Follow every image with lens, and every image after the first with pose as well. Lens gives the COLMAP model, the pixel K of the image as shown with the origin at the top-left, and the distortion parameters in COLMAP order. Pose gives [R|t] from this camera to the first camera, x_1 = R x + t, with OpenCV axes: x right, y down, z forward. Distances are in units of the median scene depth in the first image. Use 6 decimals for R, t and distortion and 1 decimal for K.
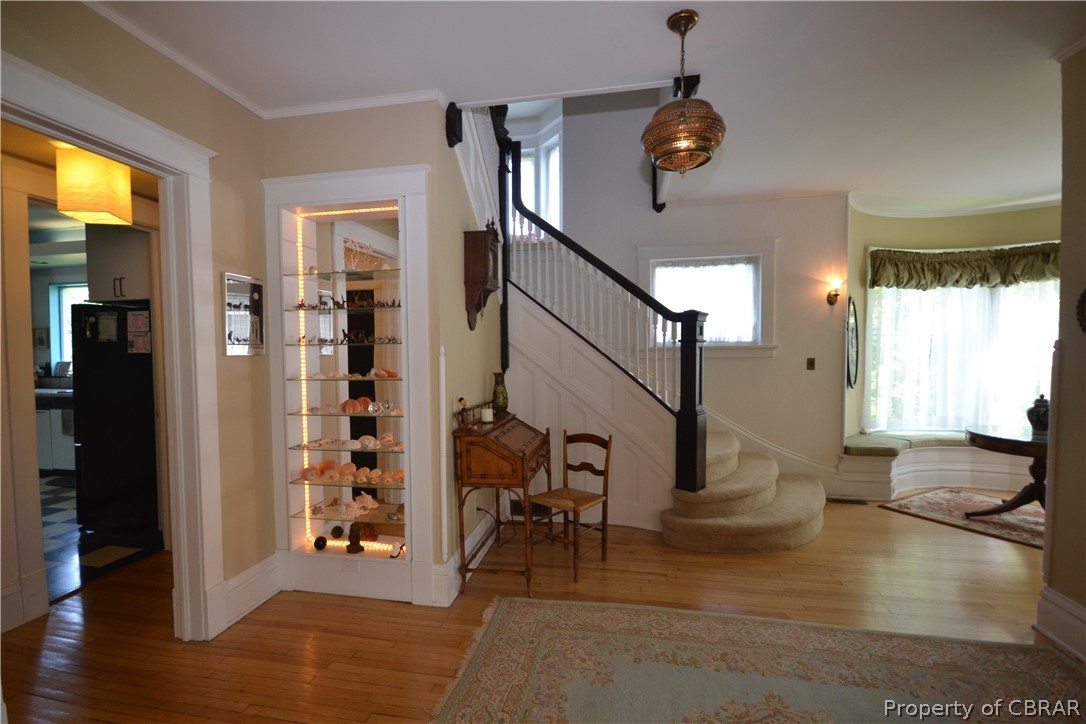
lens RADIAL K [[479.3, 0, 531.5], [0, 479.3, 366.4], [0, 0, 1]] dist [0.002594, -0.008309]
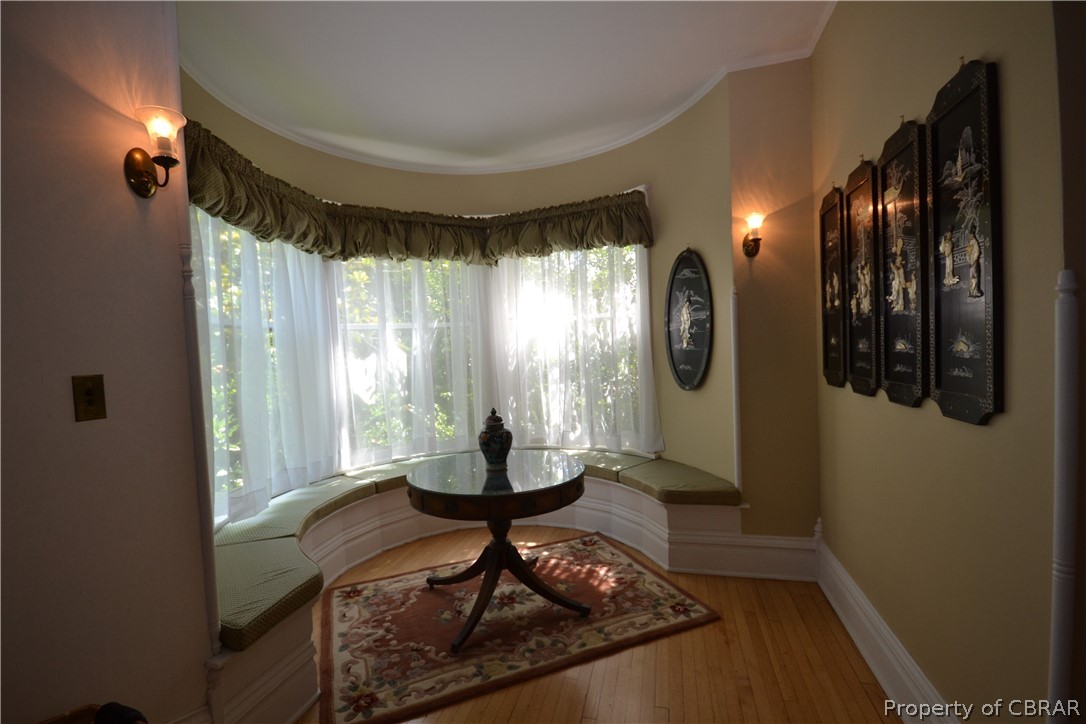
lens RADIAL K [[479.3, 0, 531.5], [0, 479.3, 366.4], [0, 0, 1]] dist [0.002594, -0.008309]
pose [[0.075878, -0.031581, 0.996617, 0.315353], [0.074657, 0.996873, 0.025905, -0.010076], [-0.994318, 0.072439, 0.077998, 0.683845]]
